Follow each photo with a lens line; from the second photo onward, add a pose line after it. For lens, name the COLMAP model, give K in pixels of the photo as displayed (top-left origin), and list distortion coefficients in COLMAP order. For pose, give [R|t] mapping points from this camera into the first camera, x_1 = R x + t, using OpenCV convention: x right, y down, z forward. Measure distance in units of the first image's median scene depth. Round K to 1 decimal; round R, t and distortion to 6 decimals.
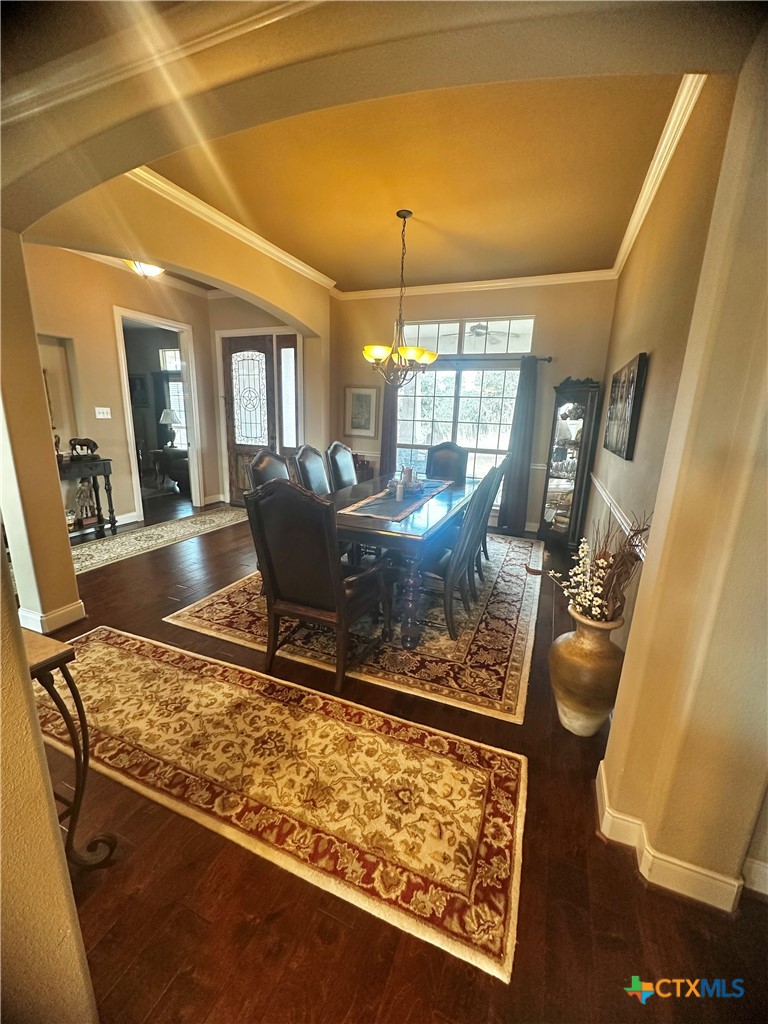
lens RADIAL K [[408.5, 0, 384.0], [0, 408.5, 512.0], [0, 0, 1]] dist [-0.001091, -0.000062]
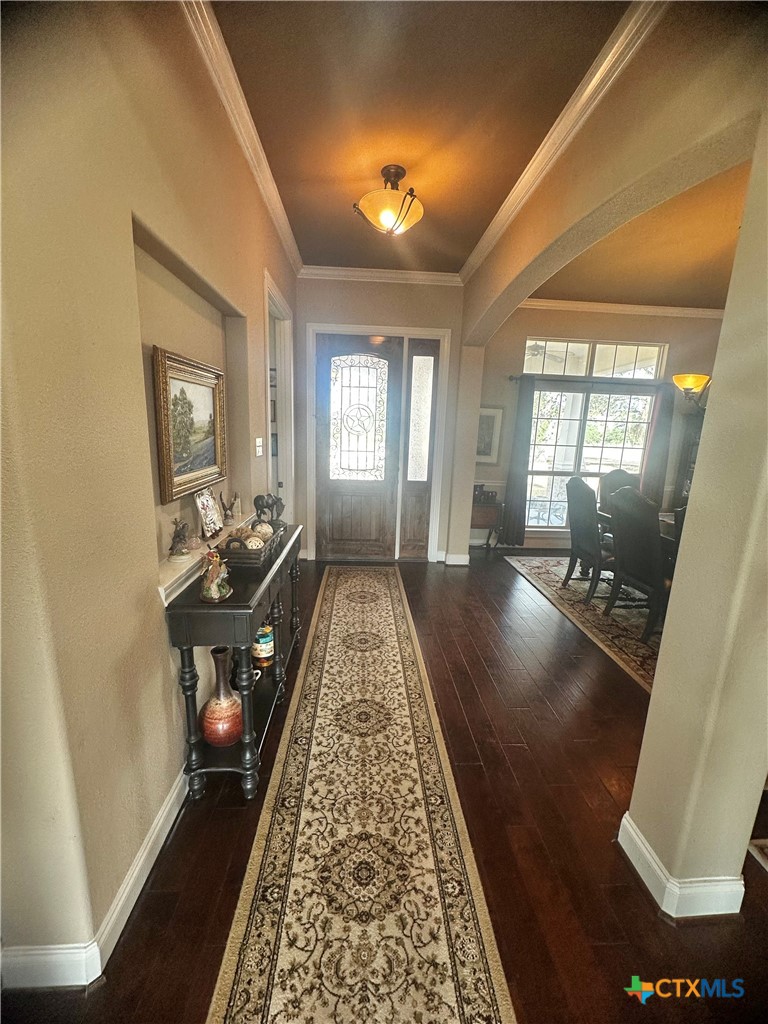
lens RADIAL K [[408.5, 0, 384.0], [0, 408.5, 512.0], [0, 0, 1]] dist [-0.001091, -0.000062]
pose [[0.902997, -0.085703, 0.421013, -0.654413], [0.092061, 0.995740, 0.005244, -0.114353], [-0.419669, 0.034024, 0.907039, 0.330880]]
